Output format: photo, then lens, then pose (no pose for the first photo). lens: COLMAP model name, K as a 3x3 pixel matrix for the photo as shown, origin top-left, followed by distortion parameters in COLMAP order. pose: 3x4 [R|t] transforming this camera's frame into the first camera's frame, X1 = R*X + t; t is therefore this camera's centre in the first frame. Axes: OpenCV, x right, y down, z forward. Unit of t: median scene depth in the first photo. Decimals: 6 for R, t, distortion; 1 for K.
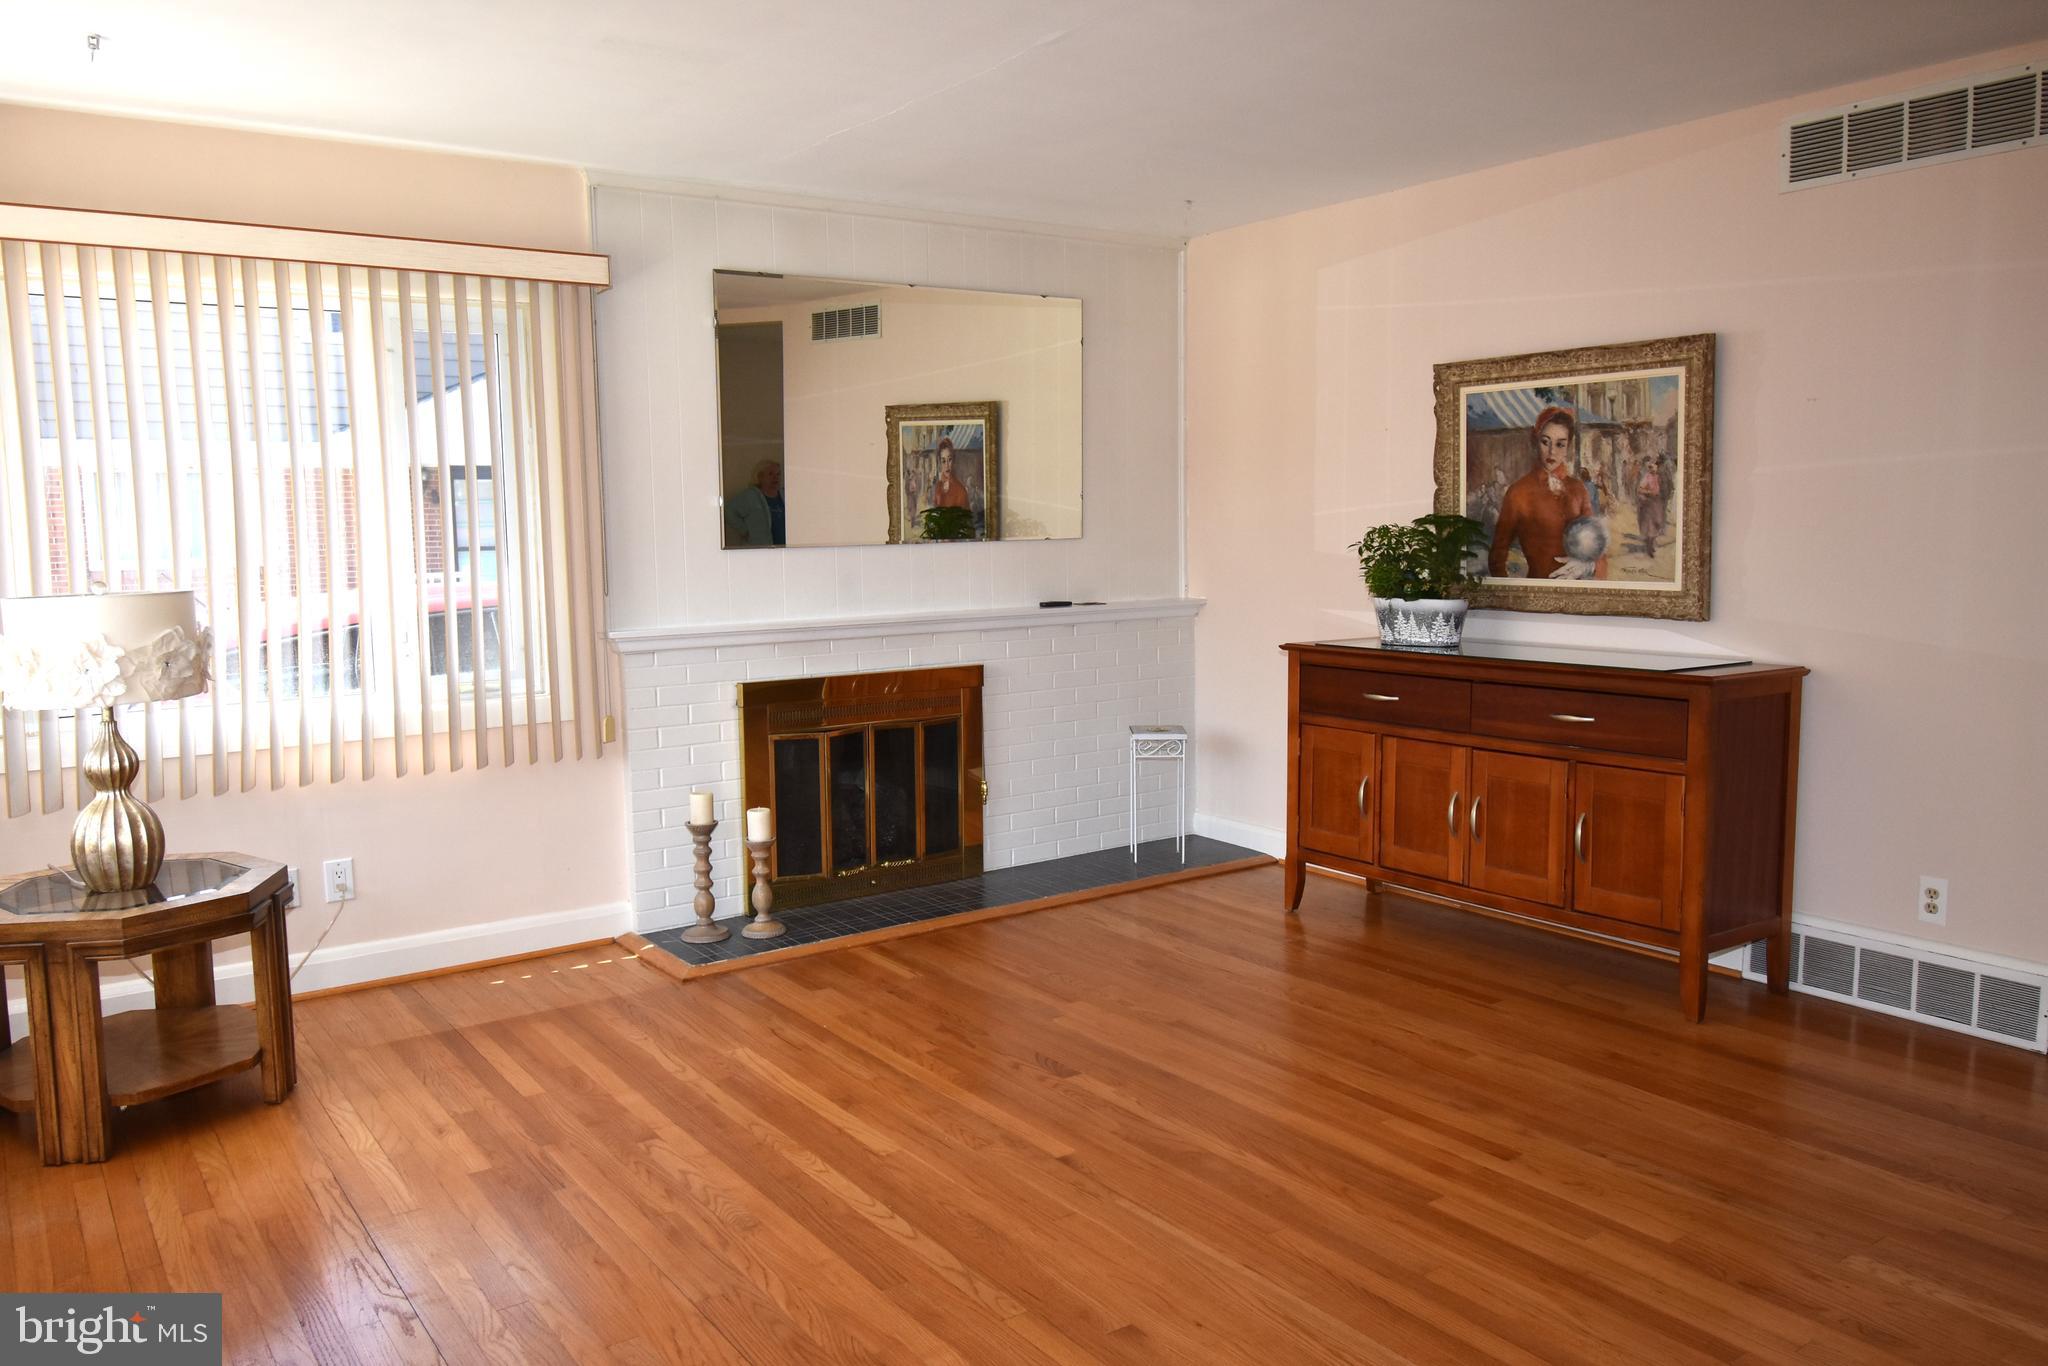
lens RADIAL K [[1558.6, 0, 1025.4], [0, 1558.6, 685.7], [0, 0, 1]] dist [-0.000050, -0.008728]
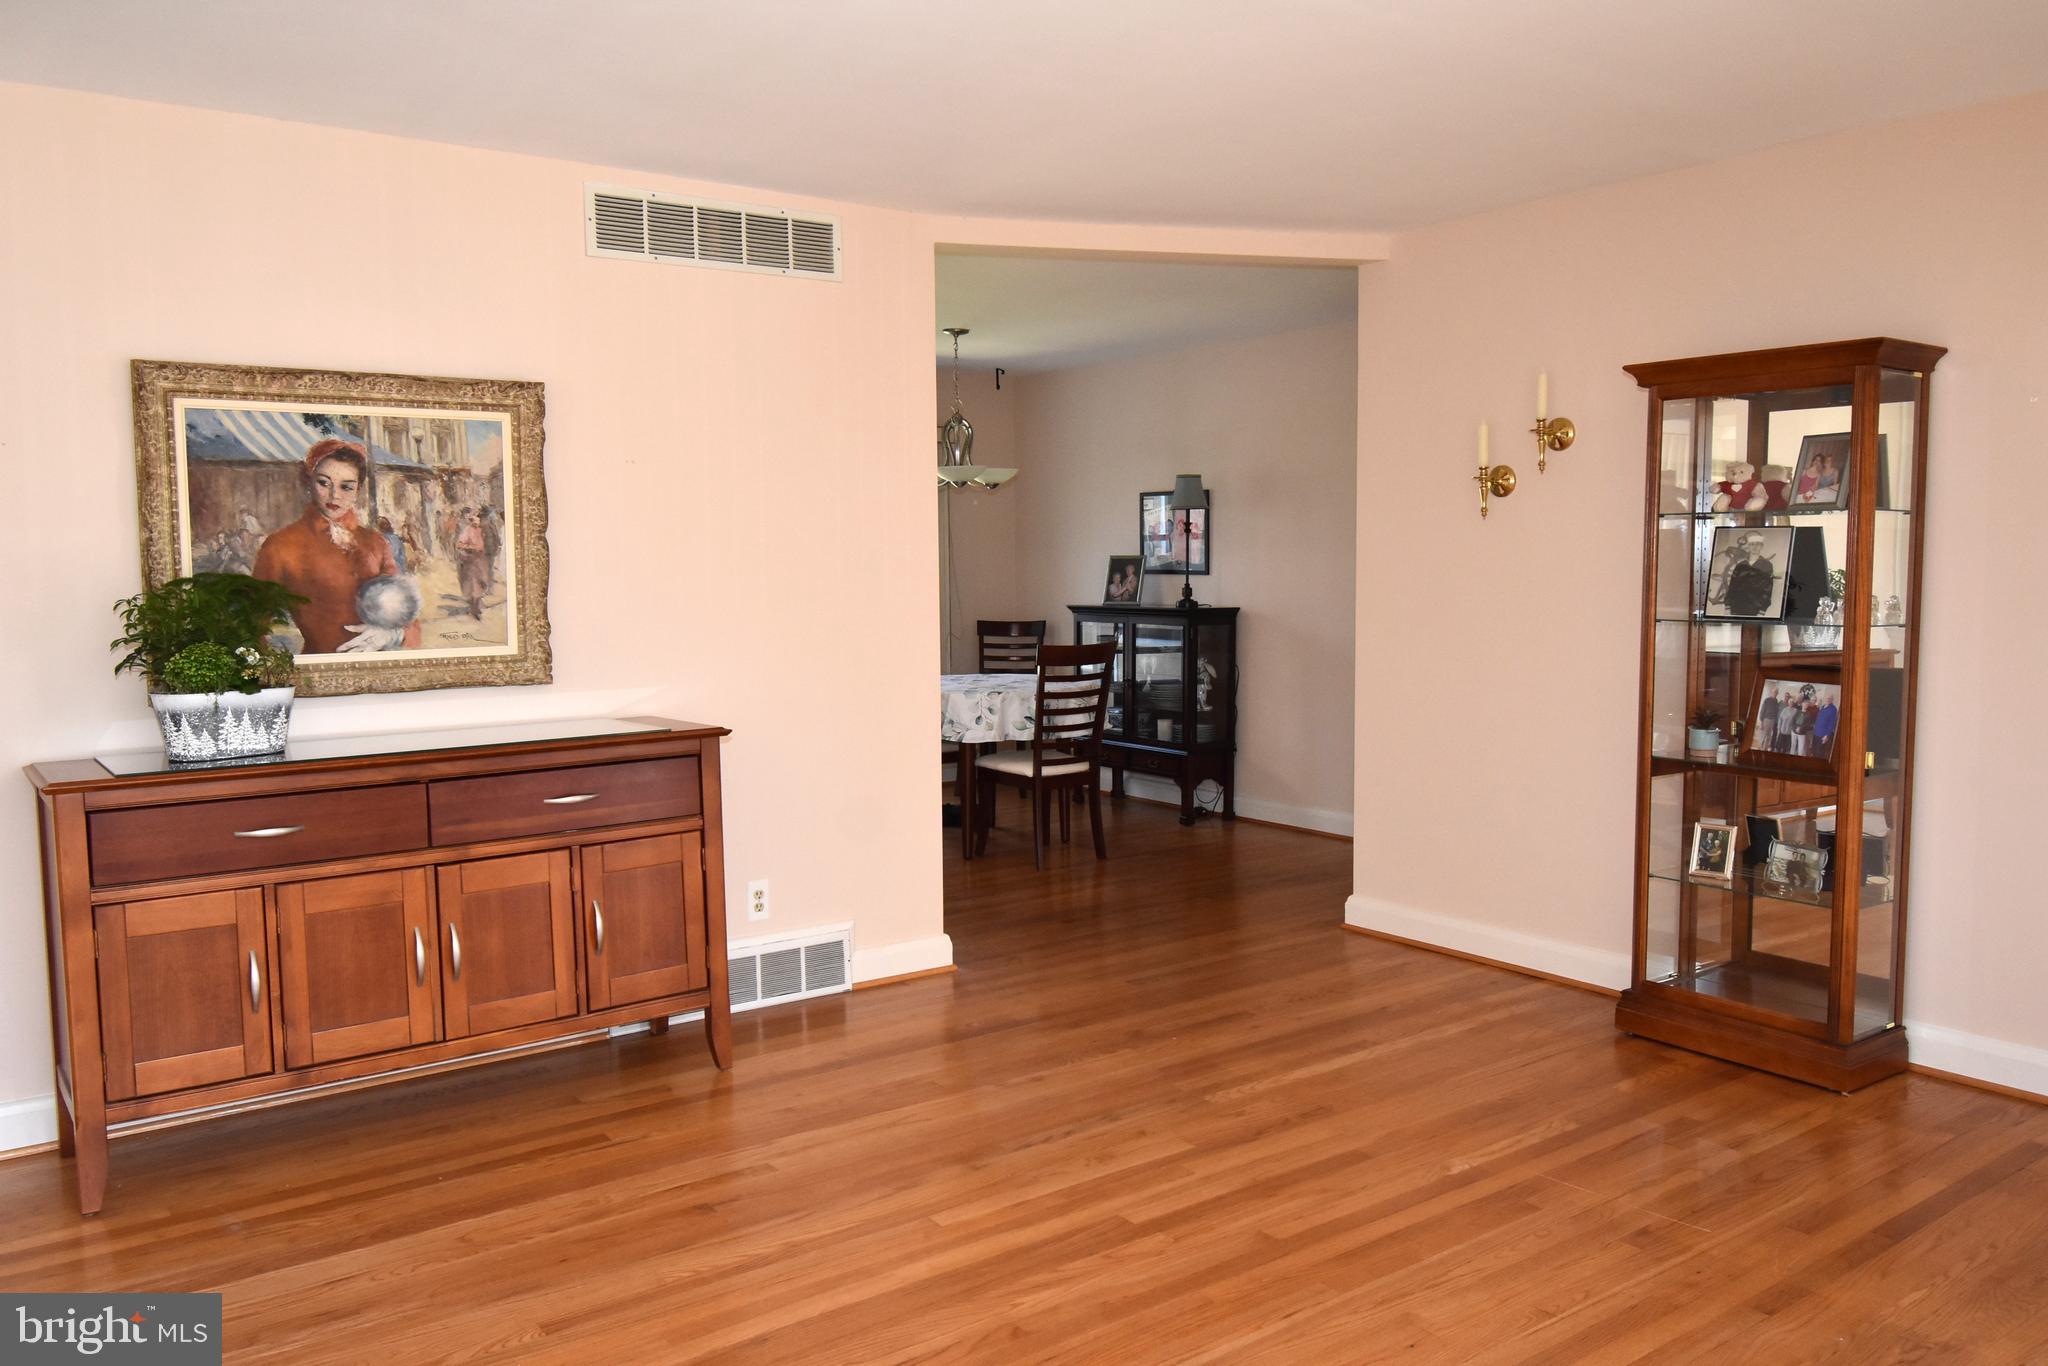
lens RADIAL K [[1558.6, 0, 1020.3], [0, 1558.6, 682.9], [0, 0, 1]] dist [-0.000050, -0.008728]
pose [[-0.036556, -0.065559, 0.997179, -0.498121], [0.119391, 0.990412, 0.069491, -0.070000], [-0.992174, 0.121595, -0.028378, 0.705140]]
